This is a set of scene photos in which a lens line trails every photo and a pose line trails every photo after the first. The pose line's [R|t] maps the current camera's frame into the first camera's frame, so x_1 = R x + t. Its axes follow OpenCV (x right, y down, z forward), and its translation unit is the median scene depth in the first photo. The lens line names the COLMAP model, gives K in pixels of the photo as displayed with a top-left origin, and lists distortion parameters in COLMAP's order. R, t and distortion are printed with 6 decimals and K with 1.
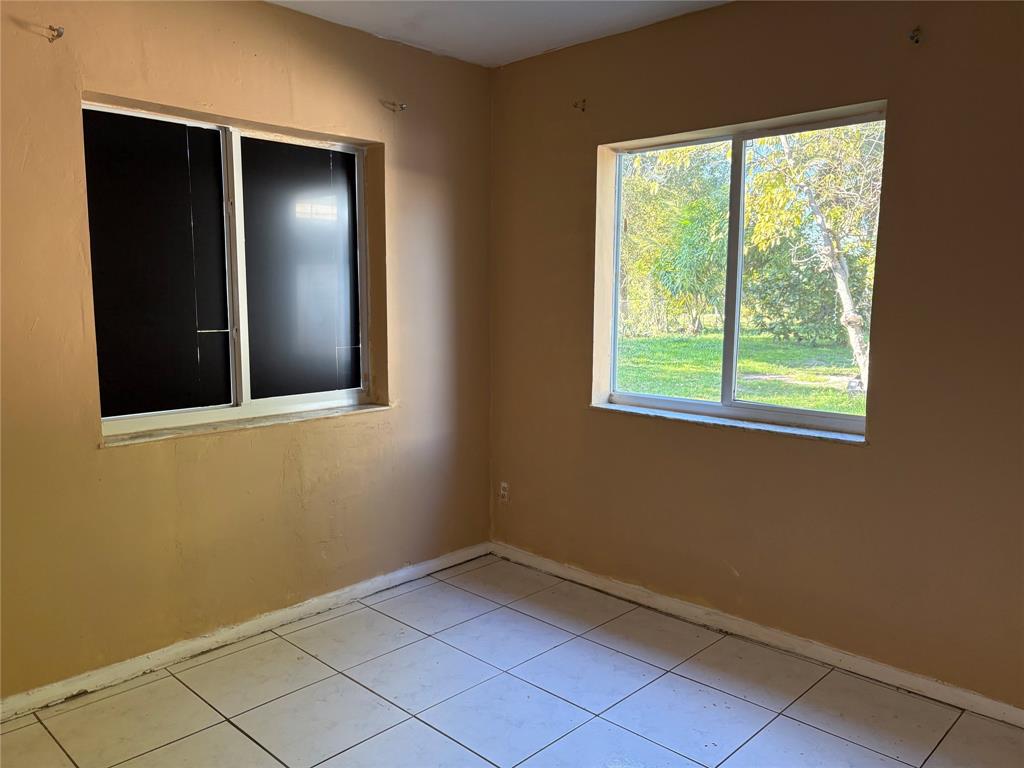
lens RADIAL K [[772.6, 0, 511.5], [0, 772.6, 389.2], [0, 0, 1]] dist [0.014319, -0.001299]
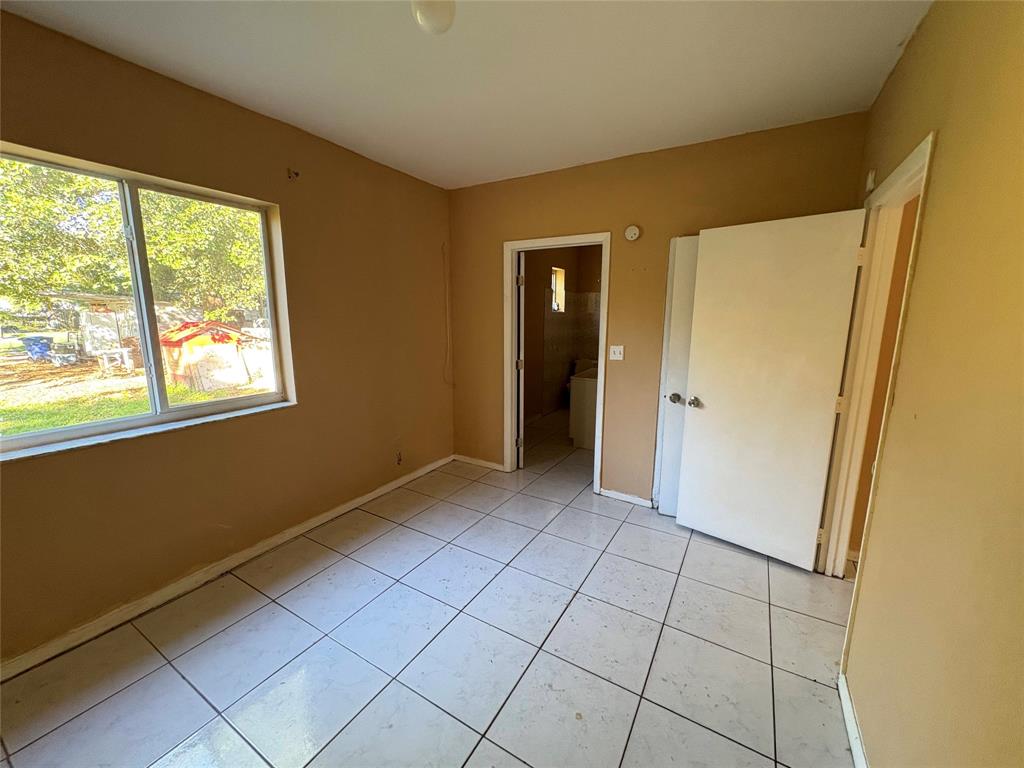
lens RADIAL K [[411.0, 0, 511.0], [0, 411.0, 379.7], [0, 0, 1]] dist [0.000764, 0.000087]
pose [[-0.223021, -0.167852, 0.960254, -0.465075], [0.108090, 0.974731, 0.195487, -0.099454], [-0.968802, 0.147392, -0.199243, 0.614420]]
